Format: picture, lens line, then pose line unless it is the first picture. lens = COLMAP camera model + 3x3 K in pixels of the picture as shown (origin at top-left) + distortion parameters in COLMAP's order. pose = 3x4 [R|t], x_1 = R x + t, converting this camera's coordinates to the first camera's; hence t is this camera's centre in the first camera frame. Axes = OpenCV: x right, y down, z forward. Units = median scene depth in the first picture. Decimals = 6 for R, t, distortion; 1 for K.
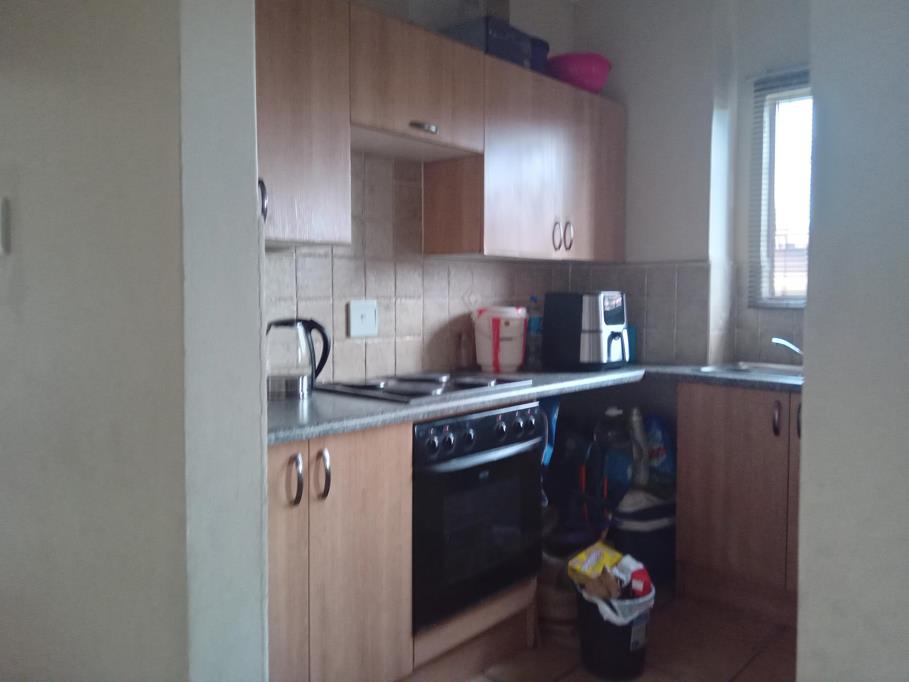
lens RADIAL K [[674.9, 0, 454.5], [0, 674.9, 341.0], [0, 0, 1]] dist [0.043803, -0.037951]
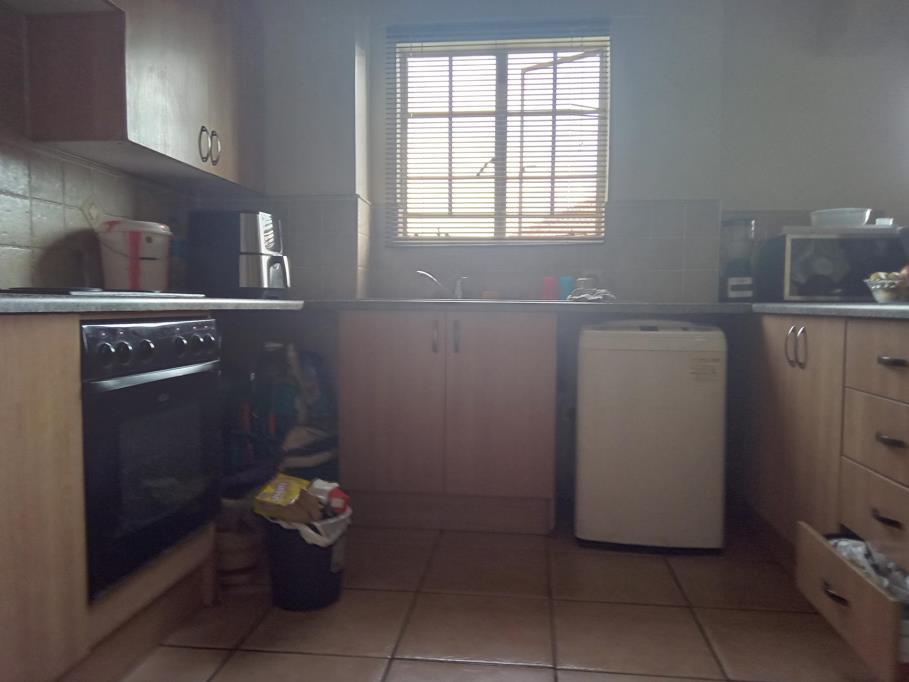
lens RADIAL K [[674.9, 0, 454.5], [0, 674.9, 341.0], [0, 0, 1]] dist [0.043803, -0.037951]
pose [[0.820832, -0.031982, 0.570273, -0.104520], [0.021280, 0.999450, 0.025422, 0.093731], [-0.570773, -0.008732, 0.821062, 0.111281]]
